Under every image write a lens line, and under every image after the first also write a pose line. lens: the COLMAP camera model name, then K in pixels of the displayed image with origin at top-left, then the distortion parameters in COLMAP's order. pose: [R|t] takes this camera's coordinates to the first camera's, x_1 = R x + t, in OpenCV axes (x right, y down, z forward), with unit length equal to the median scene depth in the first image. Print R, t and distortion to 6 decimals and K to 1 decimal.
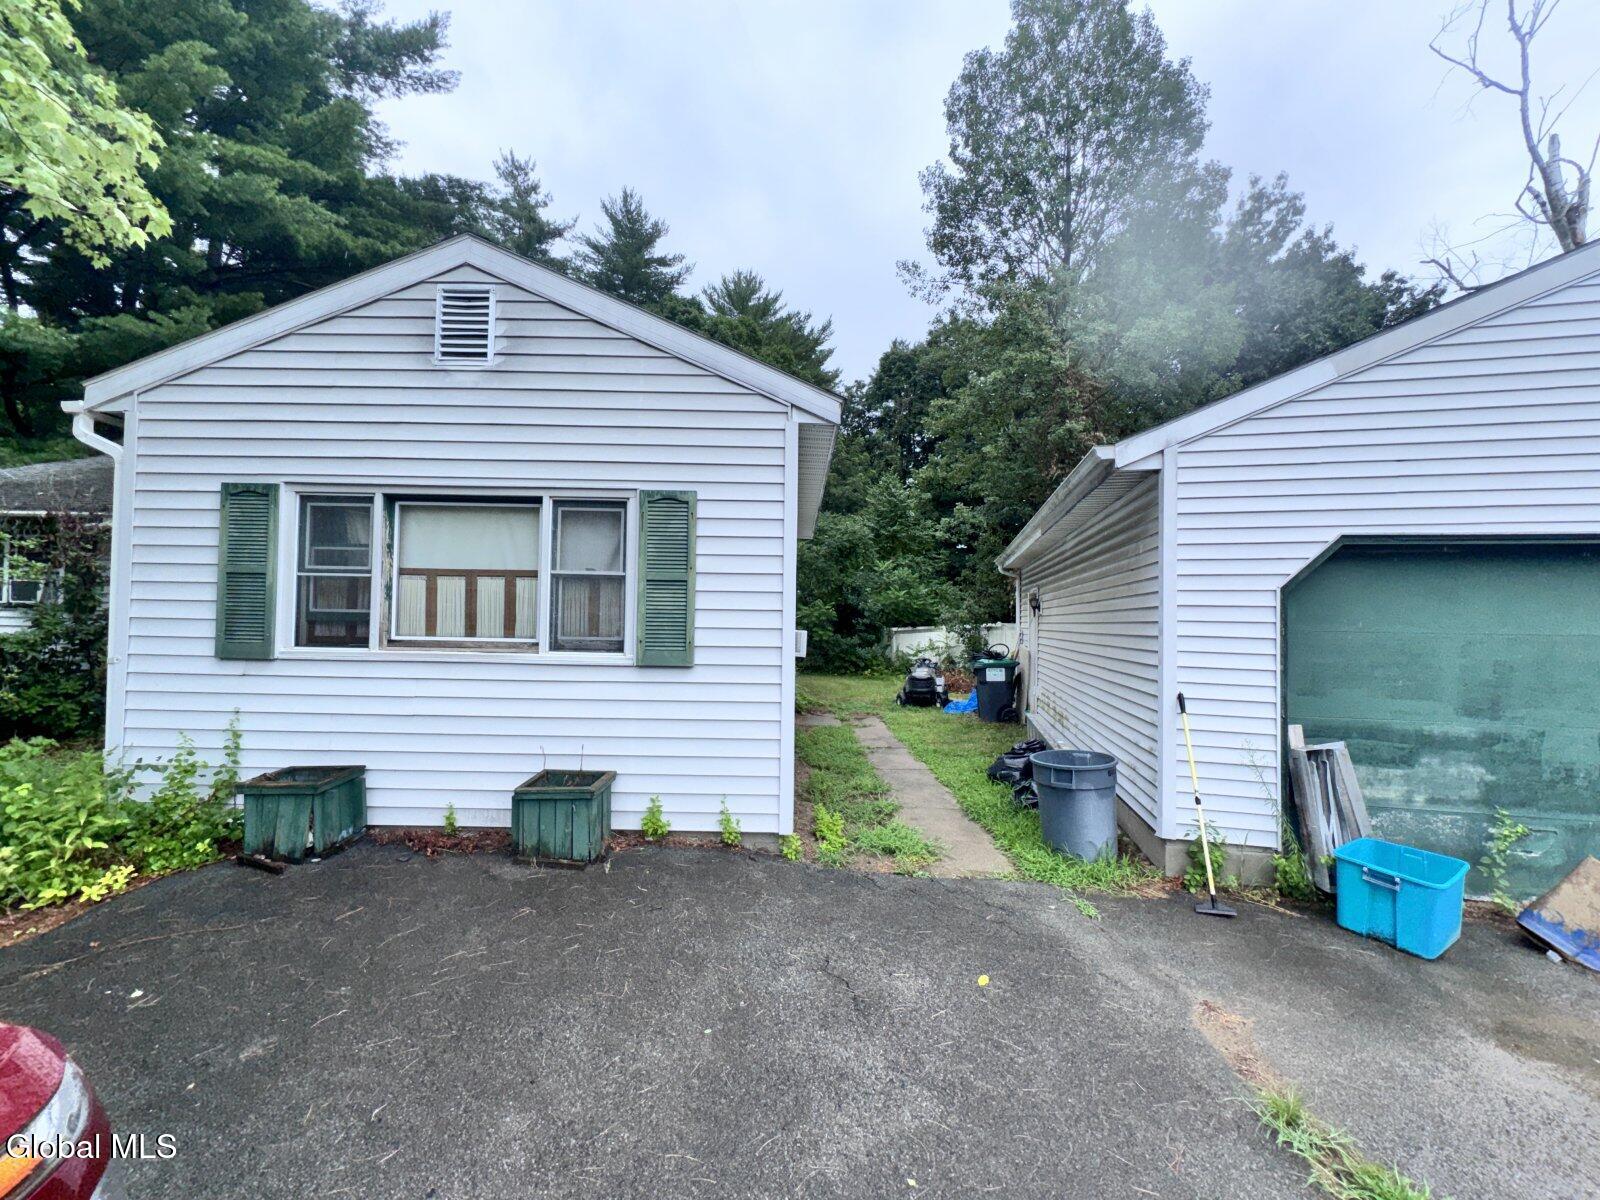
lens RADIAL K [[642.1, 0, 795.7], [0, 642.1, 601.7], [0, 0, 1]] dist [-0.003647, 0.000197]
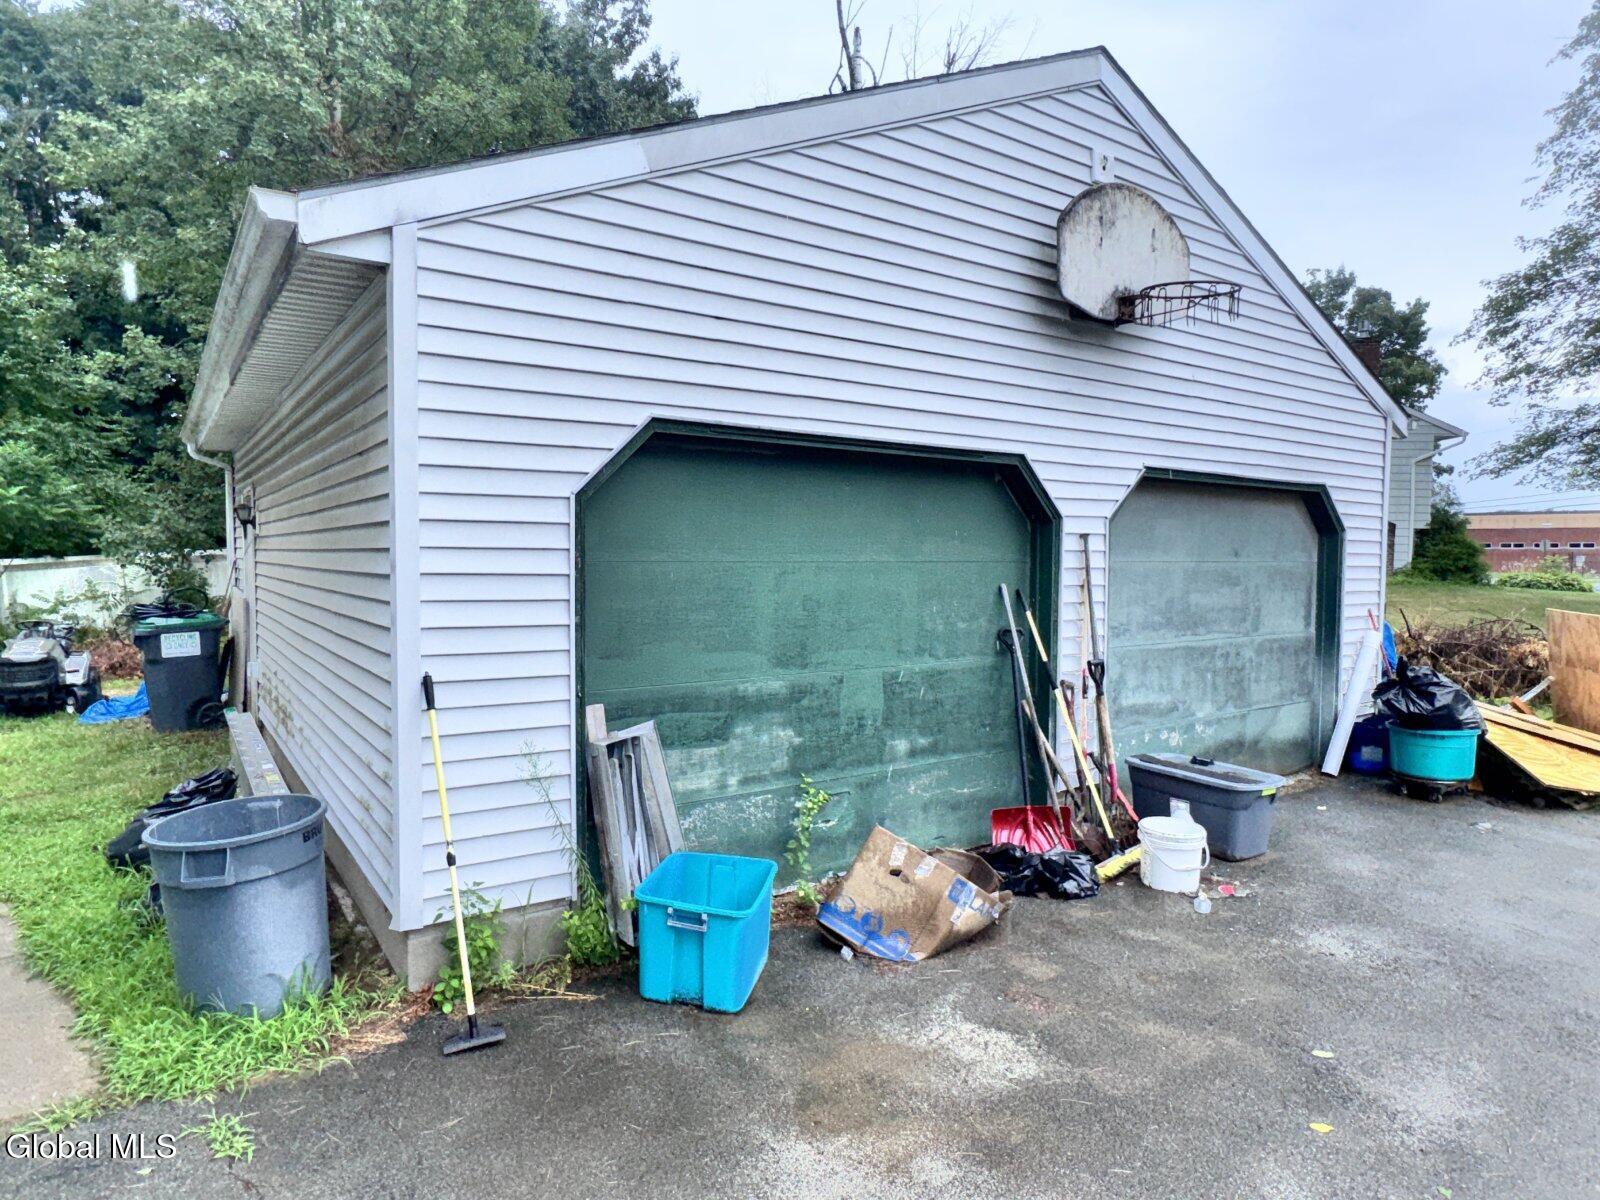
lens RADIAL K [[938.8, 0, 798.4], [0, 938.8, 604.6], [0, 0, 1]] dist [-0.005772, 0.003525]
pose [[0.679481, -0.051351, 0.731894, 0.212821], [-0.018210, 0.996060, 0.086791, 0.002822], [-0.733467, -0.072301, 0.675869, 0.196373]]
